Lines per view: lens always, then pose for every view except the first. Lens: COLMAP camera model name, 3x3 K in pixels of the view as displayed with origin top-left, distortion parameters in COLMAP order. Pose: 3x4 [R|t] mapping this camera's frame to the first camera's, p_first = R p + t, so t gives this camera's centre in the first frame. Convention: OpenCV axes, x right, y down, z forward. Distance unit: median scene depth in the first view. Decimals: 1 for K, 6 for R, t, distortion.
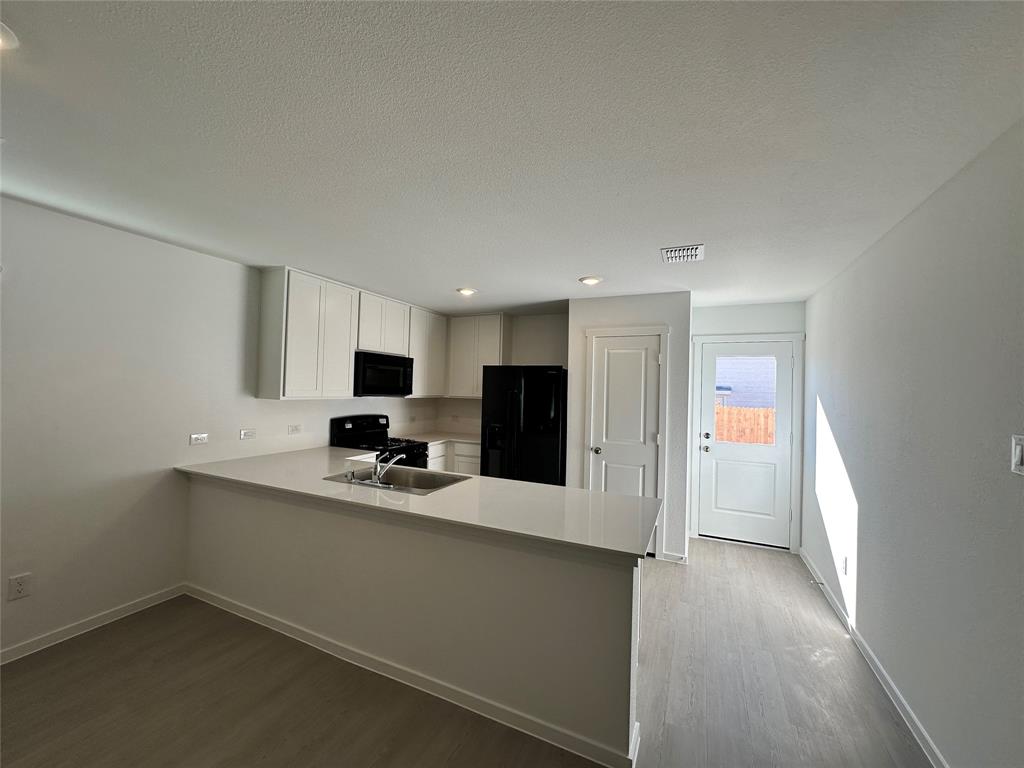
lens RADIAL K [[408.3, 0, 512.0], [0, 408.3, 384.0], [0, 0, 1]] dist [-0.003128, 0.000630]
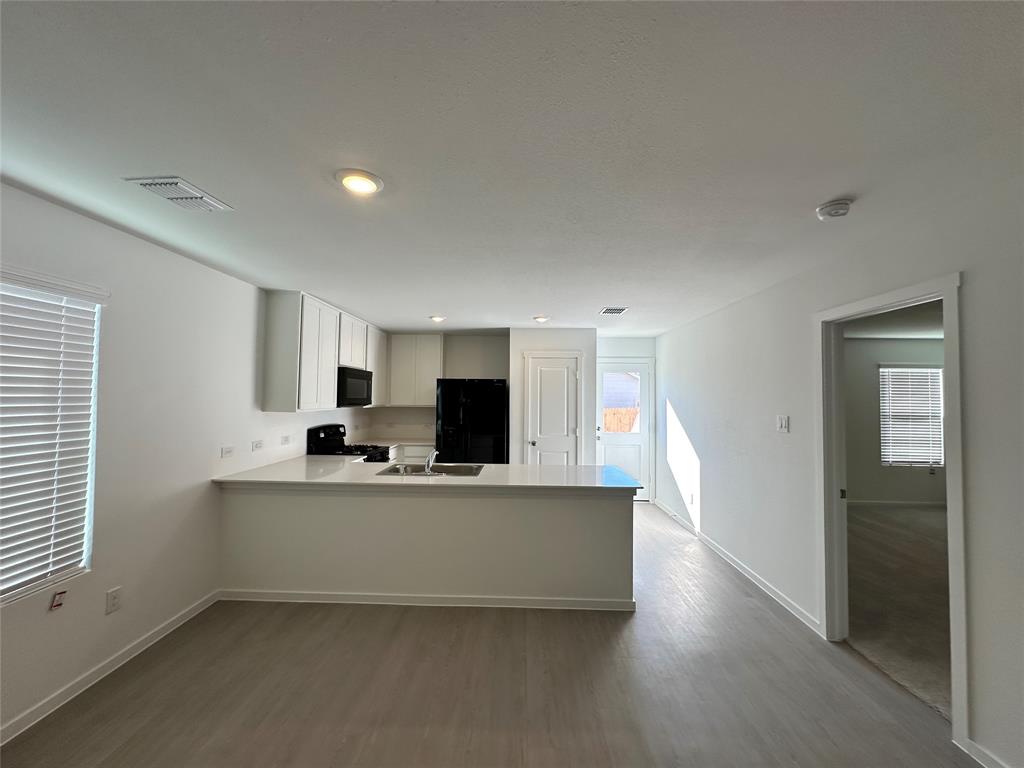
lens RADIAL K [[408.3, 0, 512.0], [0, 408.3, 384.0], [0, 0, 1]] dist [-0.003128, 0.000630]
pose [[0.919134, -0.004475, 0.393920, -0.381636], [0.010246, 0.999869, -0.012549, -0.014331], [-0.393812, 0.015570, 0.919059, -0.196037]]
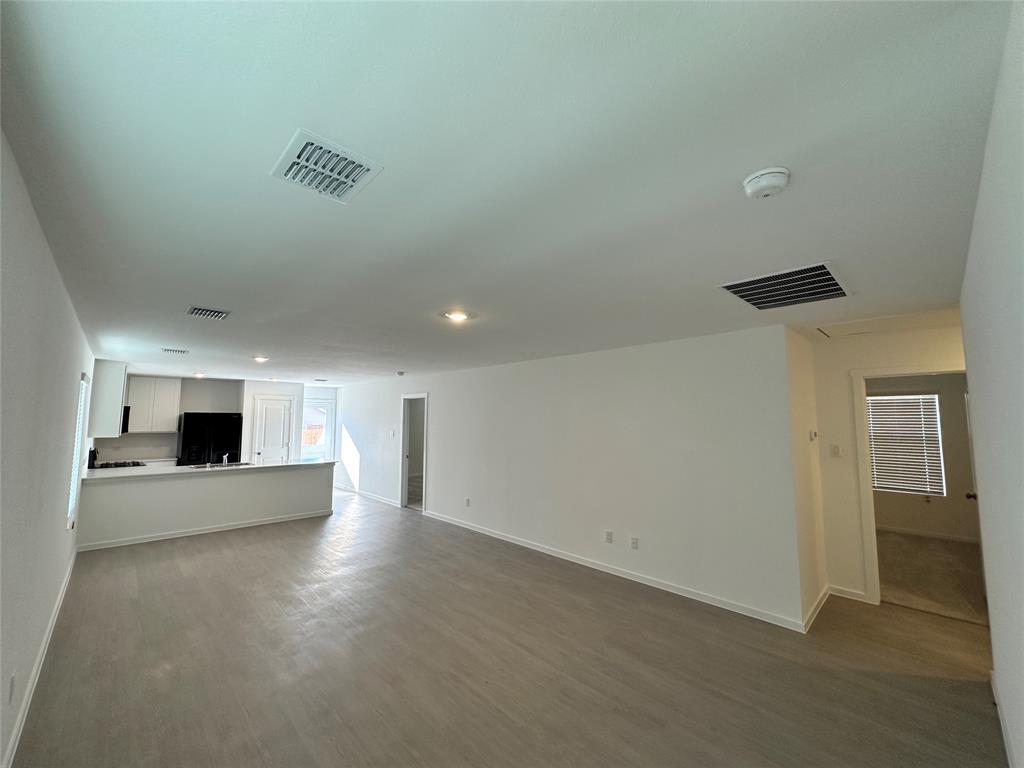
lens RADIAL K [[408.3, 0, 512.0], [0, 408.3, 384.0], [0, 0, 1]] dist [-0.003128, 0.000630]
pose [[0.366545, 0.056528, 0.928681, -1.302737], [-0.000987, 0.998176, -0.060369, -0.070223], [-0.930400, 0.021212, 0.365932, -1.005397]]
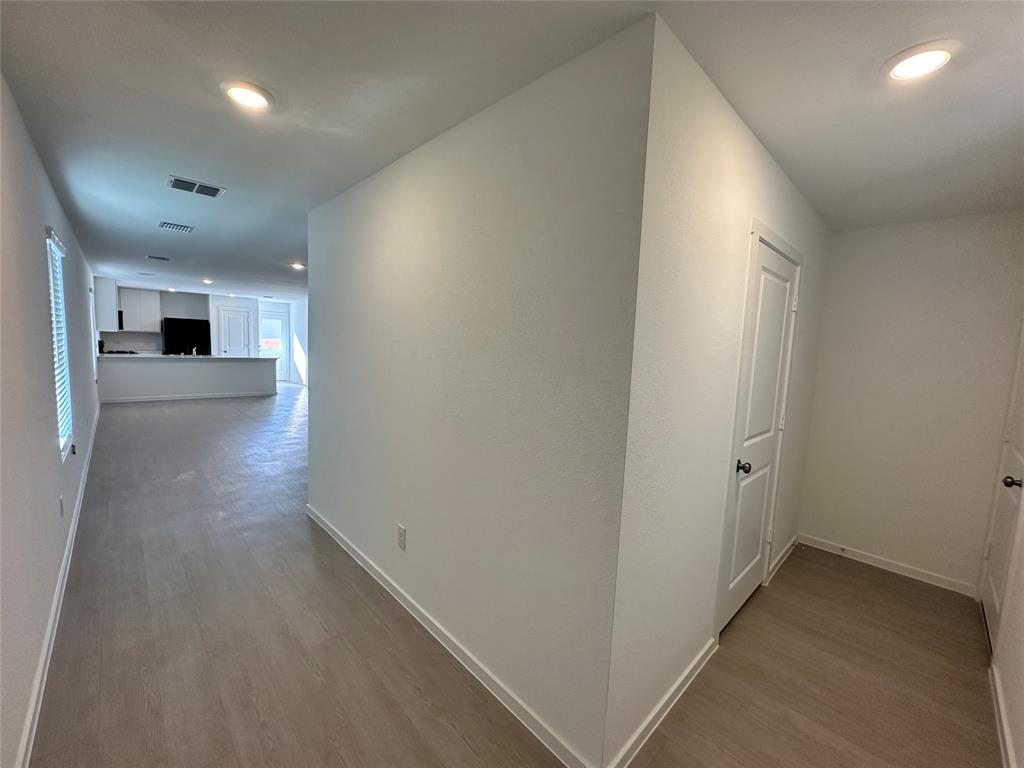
lens RADIAL K [[408.3, 0, 512.0], [0, 408.3, 384.0], [0, 0, 1]] dist [-0.003128, 0.000630]
pose [[0.365318, -0.101170, 0.925369, -1.696476], [-0.043178, 0.991165, 0.125410, -0.051659], [-0.929881, -0.085770, 0.357722, -1.859250]]
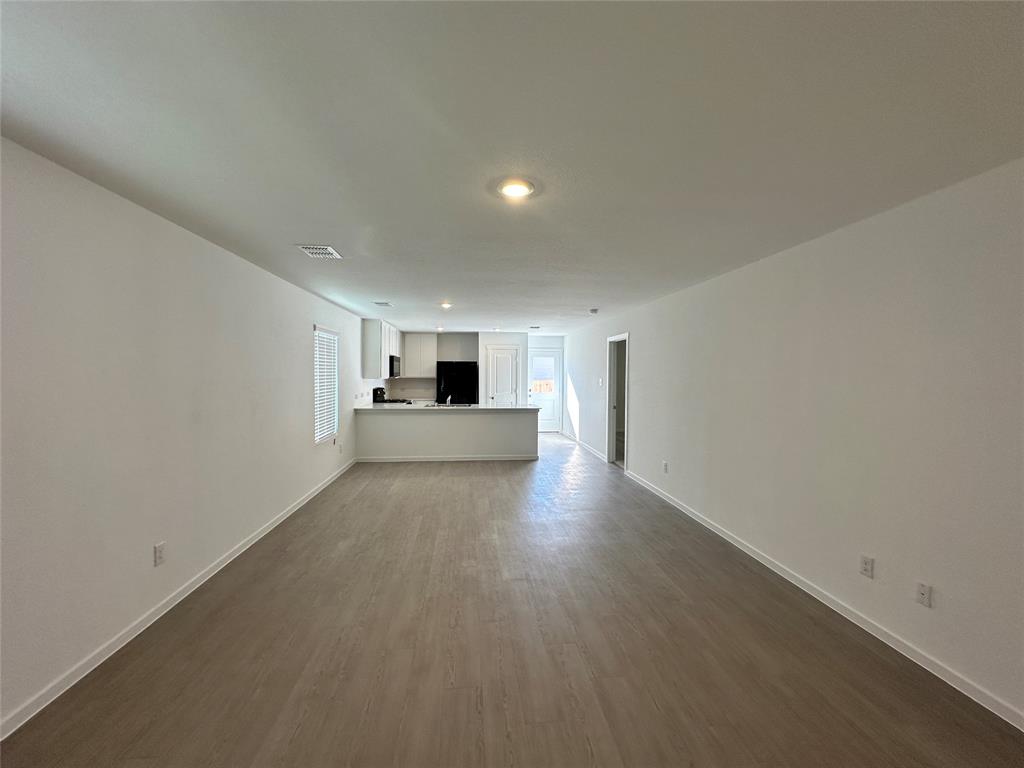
lens RADIAL K [[408.3, 0, 512.0], [0, 408.3, 384.0], [0, 0, 1]] dist [-0.003128, 0.000630]
pose [[0.860967, -0.033131, 0.507581, -0.890297], [0.011228, 0.998871, 0.046153, -0.023869], [-0.508537, -0.034037, 0.860367, -1.078156]]
